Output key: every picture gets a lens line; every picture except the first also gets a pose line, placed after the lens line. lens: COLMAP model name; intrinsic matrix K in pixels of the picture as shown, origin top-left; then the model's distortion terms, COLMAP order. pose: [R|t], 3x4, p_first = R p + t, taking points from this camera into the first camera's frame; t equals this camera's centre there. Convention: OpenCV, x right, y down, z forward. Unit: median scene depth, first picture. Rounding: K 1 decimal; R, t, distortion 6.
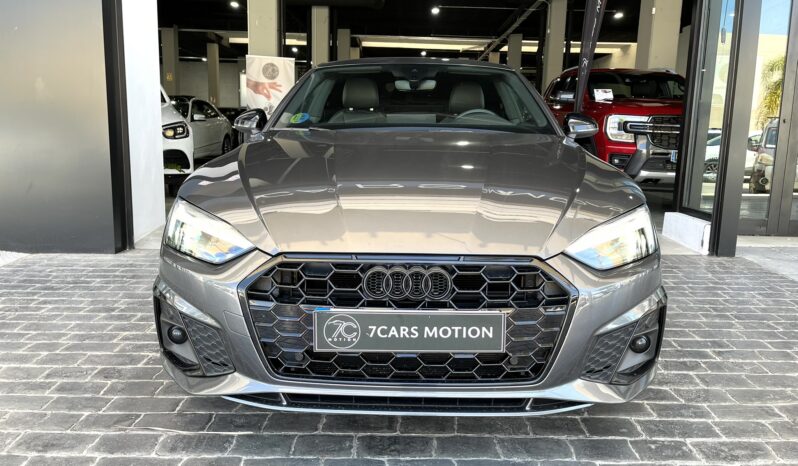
lens RADIAL K [[605.4, 0, 405.0], [0, 605.4, 226.5], [0, 0, 1]] dist [0.053957, -0.077021]
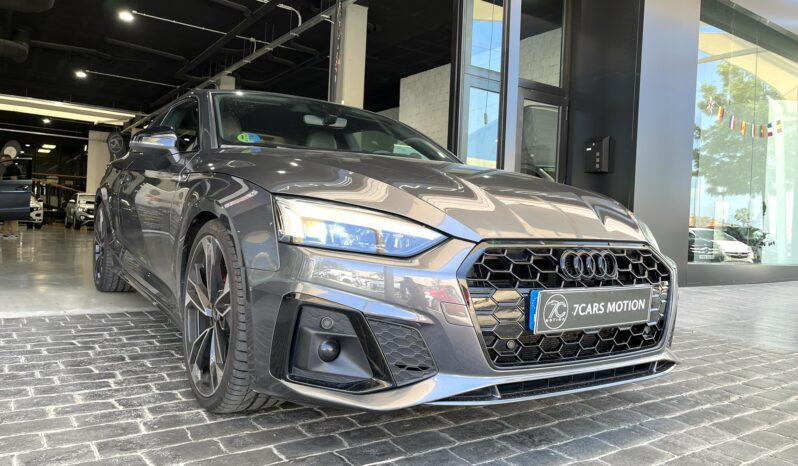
lens RADIAL K [[605.4, 0, 403.5], [0, 605.4, 234.8], [0, 0, 1]] dist [0.053957, -0.077021]
pose [[0.821752, 0.007691, 0.569794, -0.685509], [0.066475, 0.991788, -0.109257, 0.105738], [-0.565955, 0.127659, 0.814493, 0.220922]]
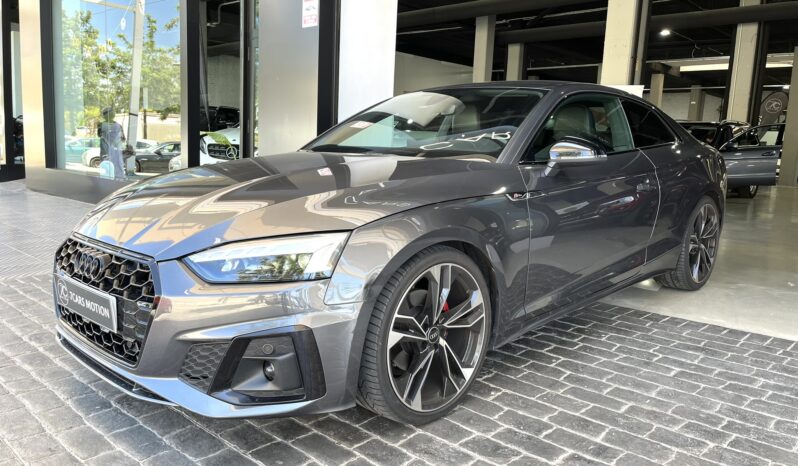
lens RADIAL K [[605.4, 0, 402.4], [0, 605.4, 235.0], [0, 0, 1]] dist [0.053957, -0.077021]
pose [[0.732995, 0.103871, -0.672256, 1.025874], [-0.129597, 0.991495, 0.011891, -0.051578], [0.667774, 0.078406, 0.740223, 0.366736]]
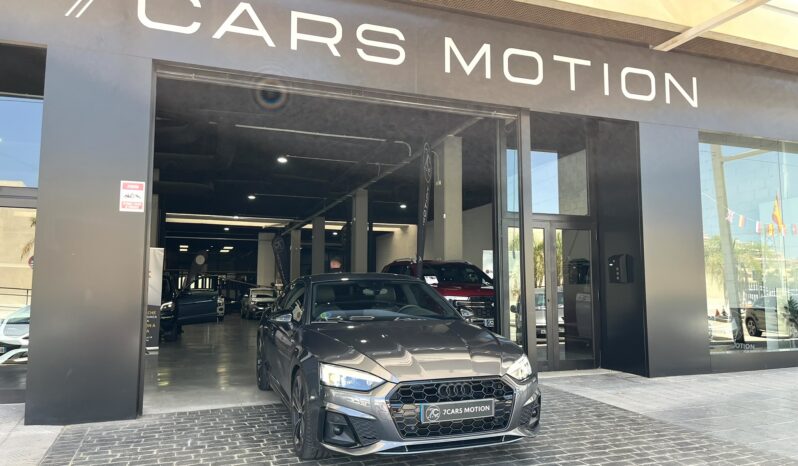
lens RADIAL K [[605.4, 0, 404.6], [0, 605.4, 233.7], [0, 0, 1]] dist [0.053957, -0.077021]
pose [[0.934875, 0.009414, 0.354851, -0.804372], [0.080865, 0.967716, -0.238718, 0.039379], [-0.345642, 0.251867, 0.903933, -0.980168]]
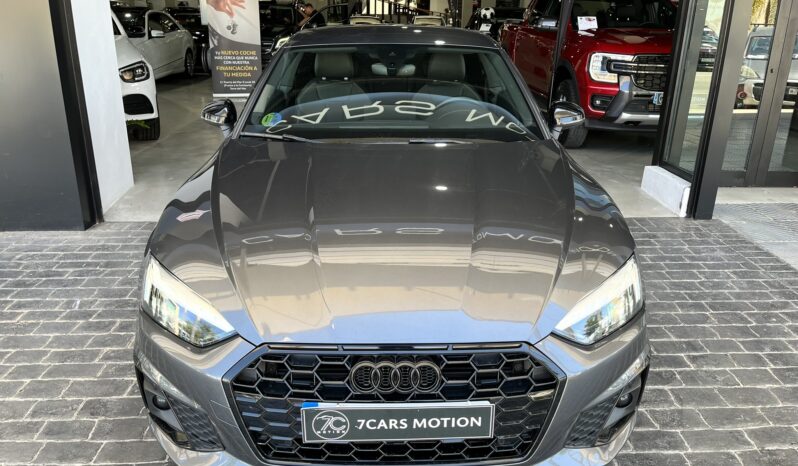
lens RADIAL K [[605.4, 0, 399.2], [0, 605.4, 234.5], [0, 0, 1]] dist [0.053957, -0.077021]
pose [[0.999299, -0.019400, 0.032019, -0.013240], [0.013229, 0.983068, 0.182762, -0.239745], [-0.035022, -0.182210, 0.982636, 0.053942]]
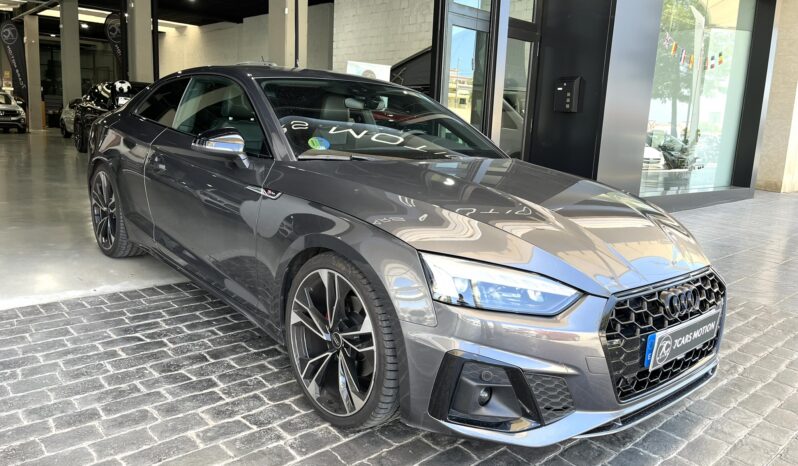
lens RADIAL K [[605.4, 0, 400.6], [0, 605.4, 236.5], [0, 0, 1]] dist [0.053957, -0.077021]
pose [[0.736072, -0.109027, 0.668065, -0.972314], [0.074605, 0.993998, 0.080019, -0.143272], [-0.672780, -0.009059, 0.739787, 0.344193]]
